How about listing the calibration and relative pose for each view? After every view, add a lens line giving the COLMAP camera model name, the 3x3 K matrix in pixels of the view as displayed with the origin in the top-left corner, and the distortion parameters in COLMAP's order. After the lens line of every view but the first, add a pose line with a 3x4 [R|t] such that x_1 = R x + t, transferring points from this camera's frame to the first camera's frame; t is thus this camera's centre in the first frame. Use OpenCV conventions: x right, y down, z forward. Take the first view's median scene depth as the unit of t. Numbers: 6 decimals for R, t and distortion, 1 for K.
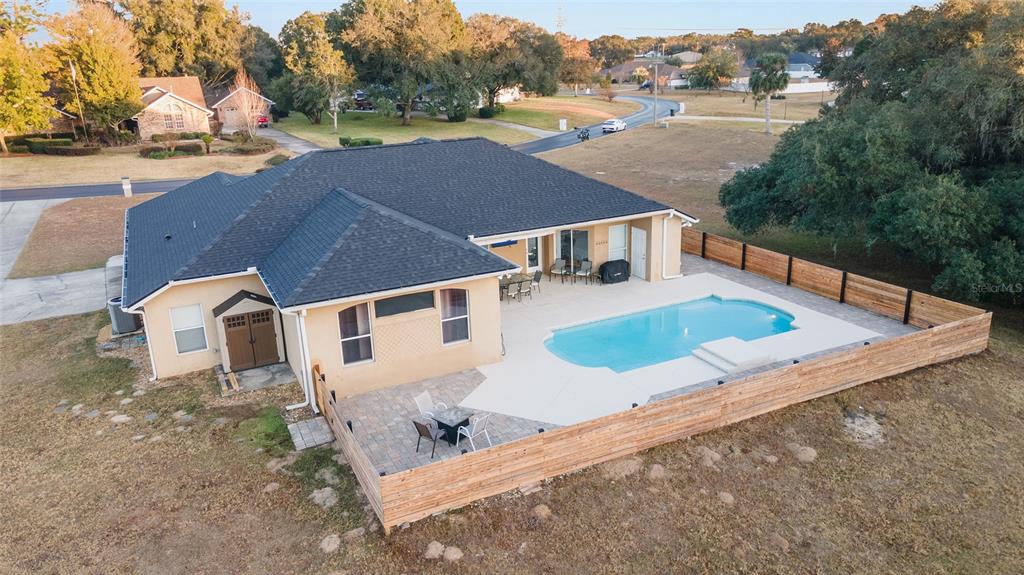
lens RADIAL K [[739.8, 0, 506.8], [0, 739.8, 290.9], [0, 0, 1]] dist [0.017150, 0.051189]
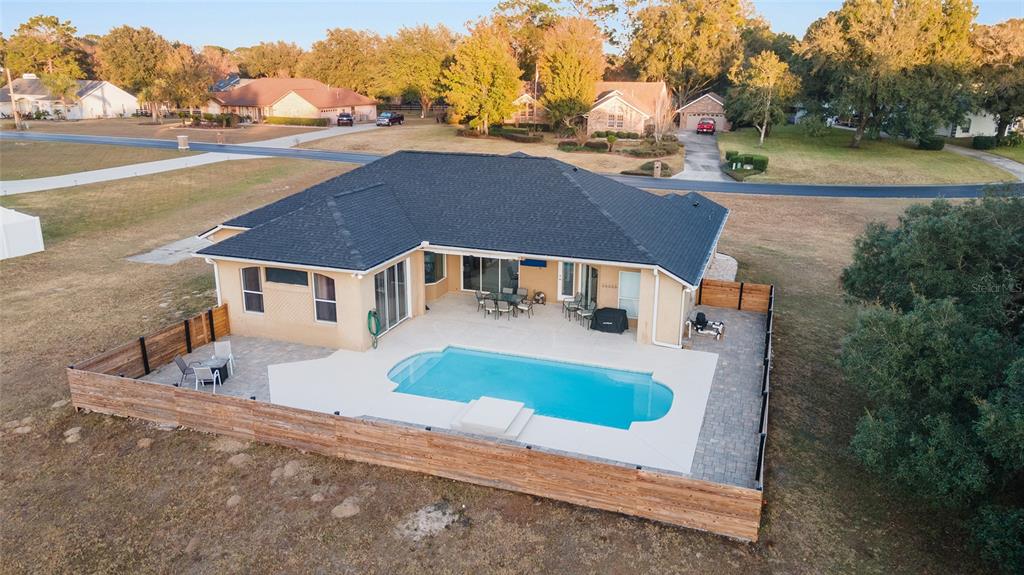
lens RADIAL K [[739.8, 0, 506.8], [0, 739.8, 290.9], [0, 0, 1]] dist [0.017150, 0.051189]
pose [[0.701849, 0.243958, -0.669247, 0.749325], [-0.247469, 0.964512, 0.092066, -0.128822], [0.667957, 0.101002, 0.737314, 0.272907]]
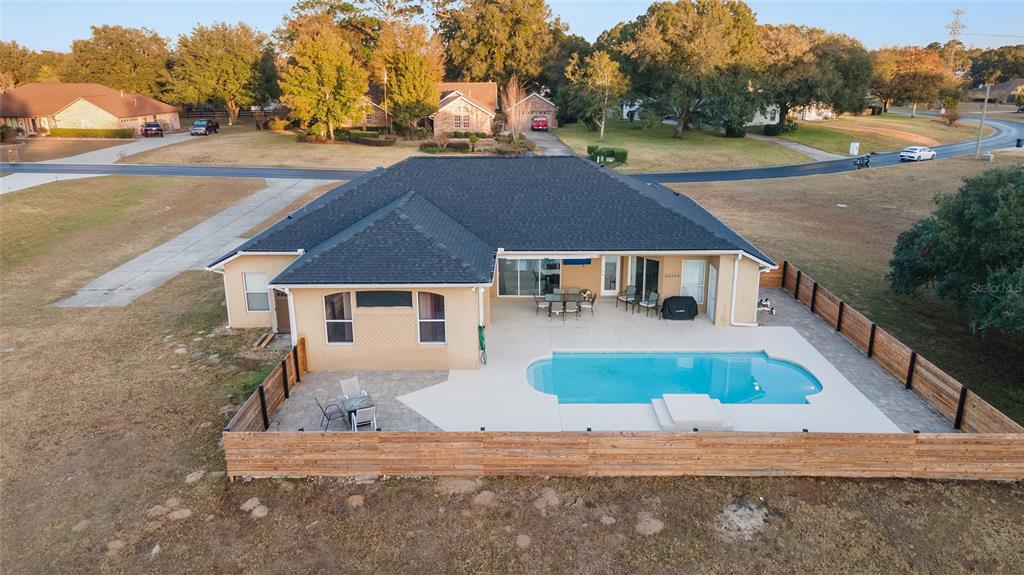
lens RADIAL K [[739.8, 0, 506.8], [0, 739.8, 290.9], [0, 0, 1]] dist [0.017150, 0.051189]
pose [[0.892772, 0.156703, -0.422377, 0.393408], [-0.160483, 0.986673, 0.026848, -0.042828], [0.420955, 0.043815, 0.906023, 0.055888]]
